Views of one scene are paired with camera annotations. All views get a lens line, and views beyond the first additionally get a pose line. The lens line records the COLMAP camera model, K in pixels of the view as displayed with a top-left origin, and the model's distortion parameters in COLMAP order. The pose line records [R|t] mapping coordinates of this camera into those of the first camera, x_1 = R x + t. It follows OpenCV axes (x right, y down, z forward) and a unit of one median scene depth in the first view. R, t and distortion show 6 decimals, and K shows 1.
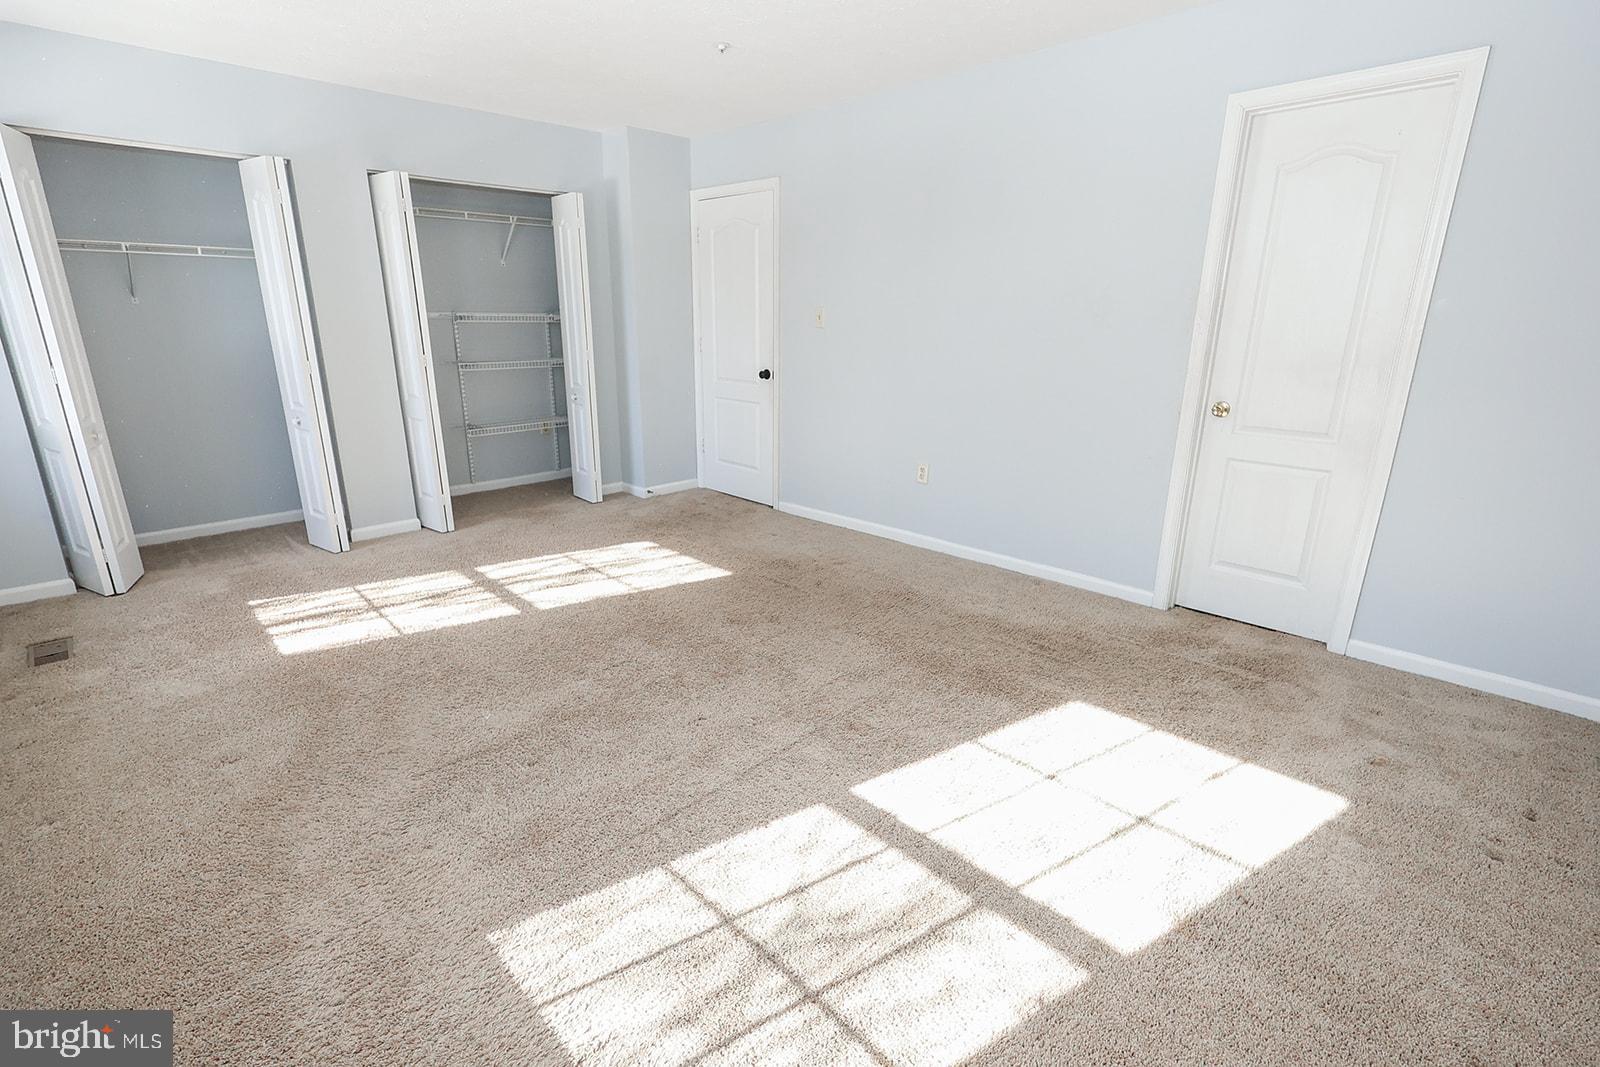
lens RADIAL K [[740.5, 0, 793.0], [0, 740.5, 525.3], [0, 0, 1]] dist [-0.003022, -0.000991]
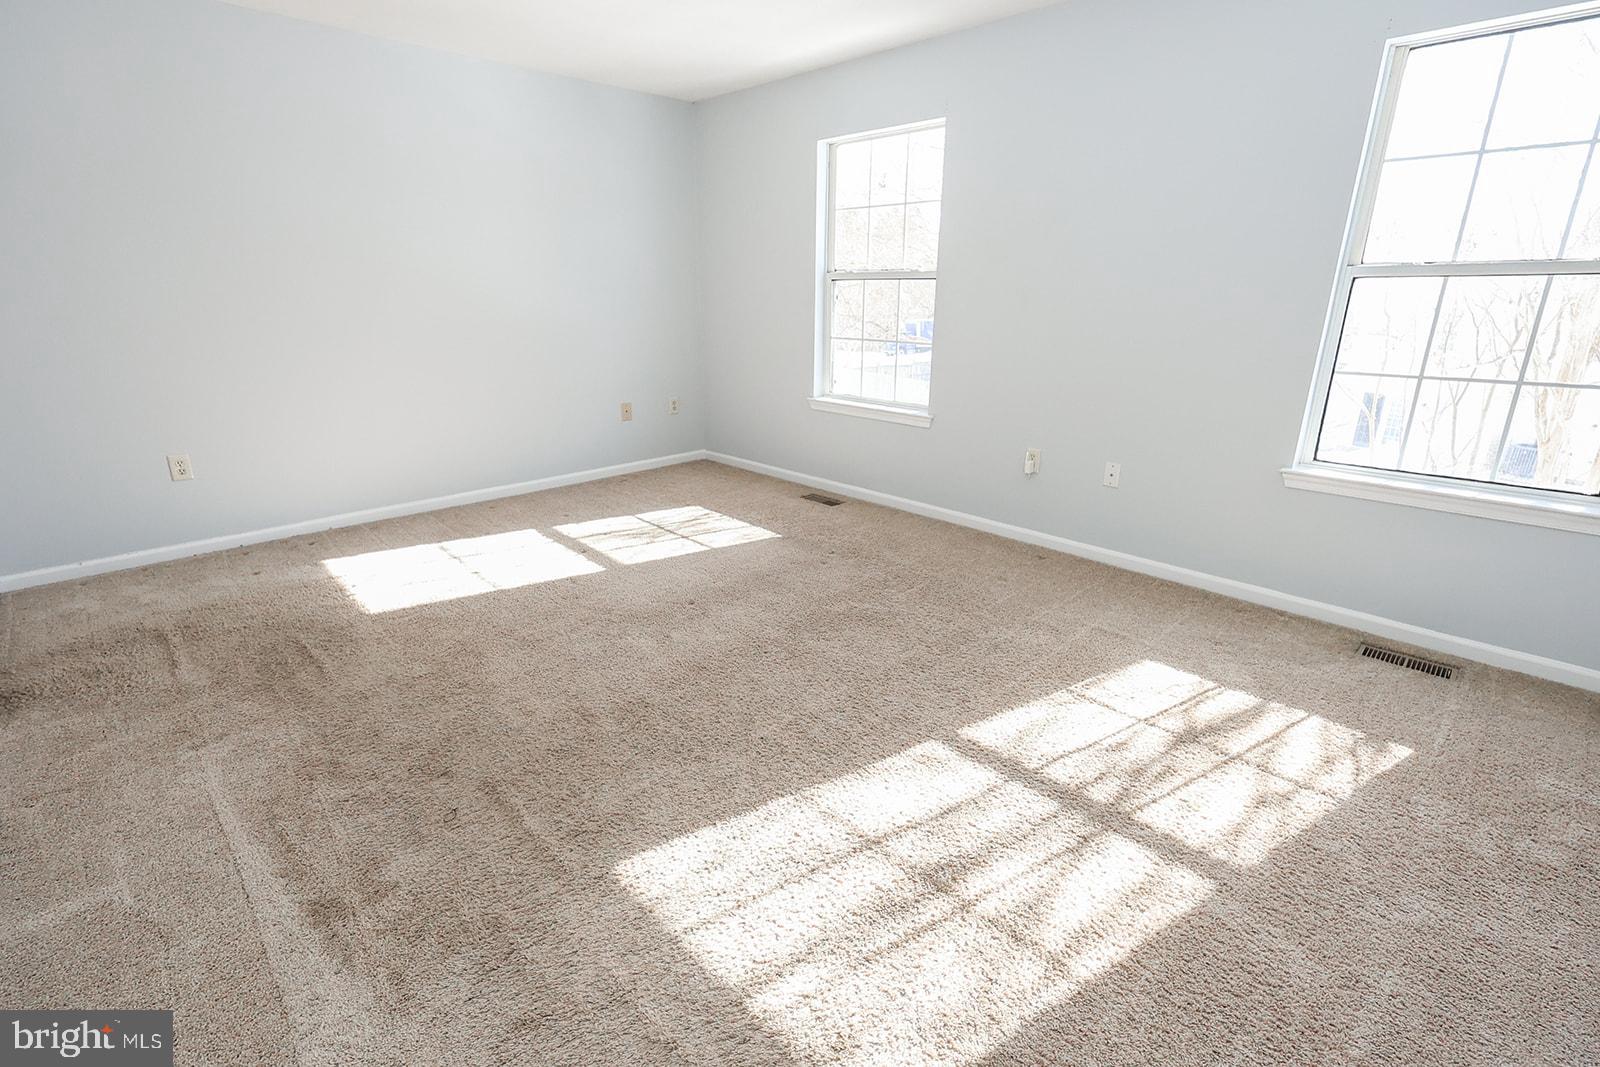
lens RADIAL K [[740.5, 0, 793.0], [0, 740.5, 525.3], [0, 0, 1]] dist [-0.003022, -0.000991]
pose [[-0.999986, -0.000785, 0.005165, -0.220671], [0.002274, 0.824716, 0.565543, -0.414163], [-0.004704, 0.565547, -0.824703, 1.437636]]
